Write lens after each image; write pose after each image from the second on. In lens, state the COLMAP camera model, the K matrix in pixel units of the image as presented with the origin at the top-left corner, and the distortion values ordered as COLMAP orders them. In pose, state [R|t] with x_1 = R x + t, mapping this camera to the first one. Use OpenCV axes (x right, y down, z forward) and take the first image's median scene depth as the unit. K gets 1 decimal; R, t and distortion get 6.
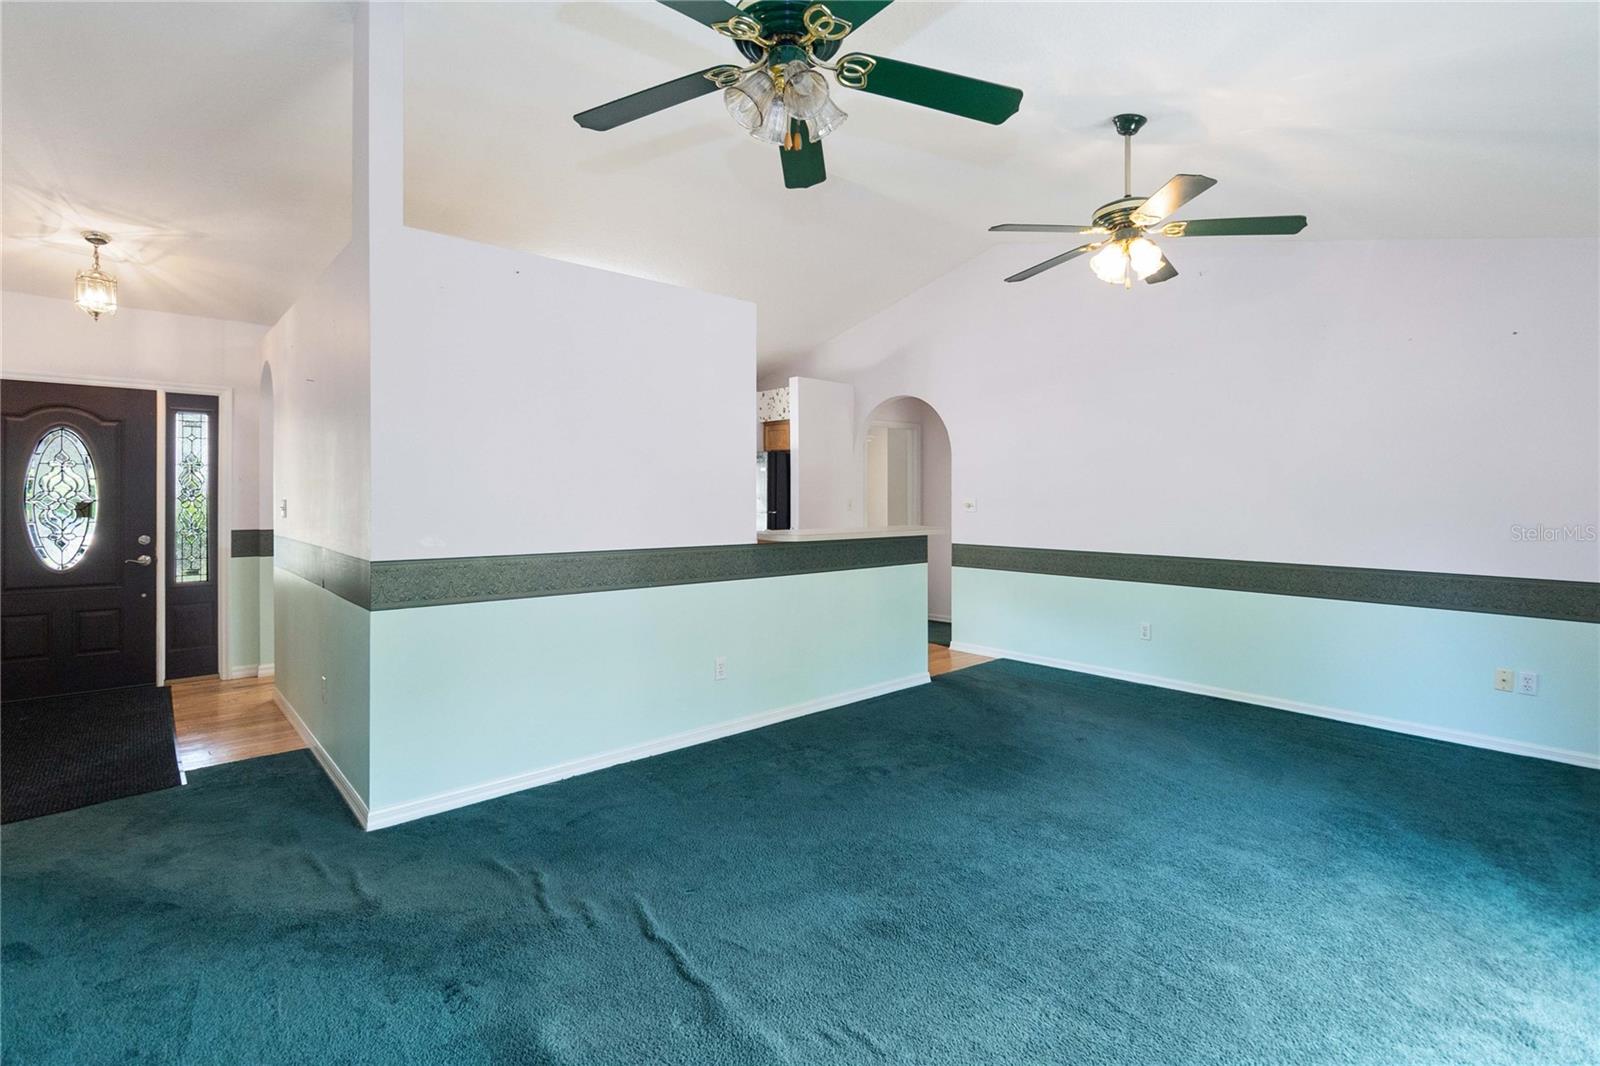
lens RADIAL K [[742.6, 0, 826.0], [0, 742.6, 505.6], [0, 0, 1]] dist [0.008809, -0.000272]
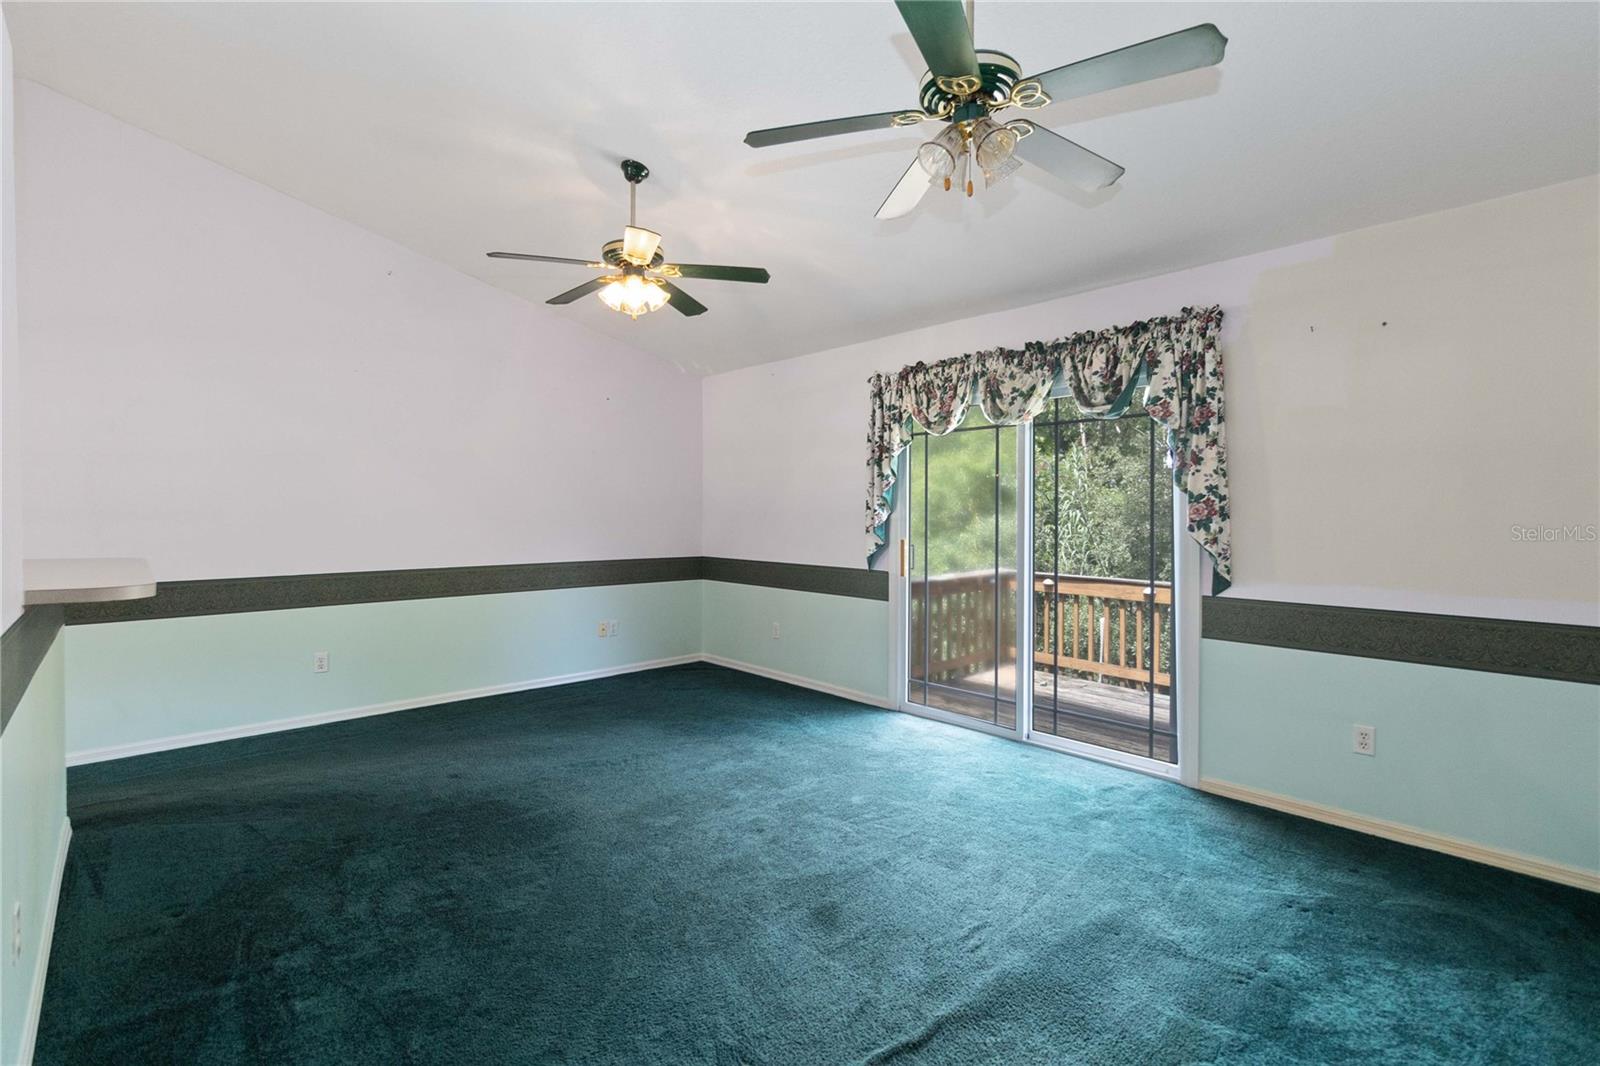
lens RADIAL K [[759.1, 0, 748.1], [0, 759.1, 509.5], [0, 0, 1]] dist [0.015876, -0.000797]
pose [[0.008416, 0.002553, 0.999961, -0.860117], [0.004705, 0.999986, -0.002593, -0.011377], [-0.999954, 0.004726, 0.008404, 0.921280]]
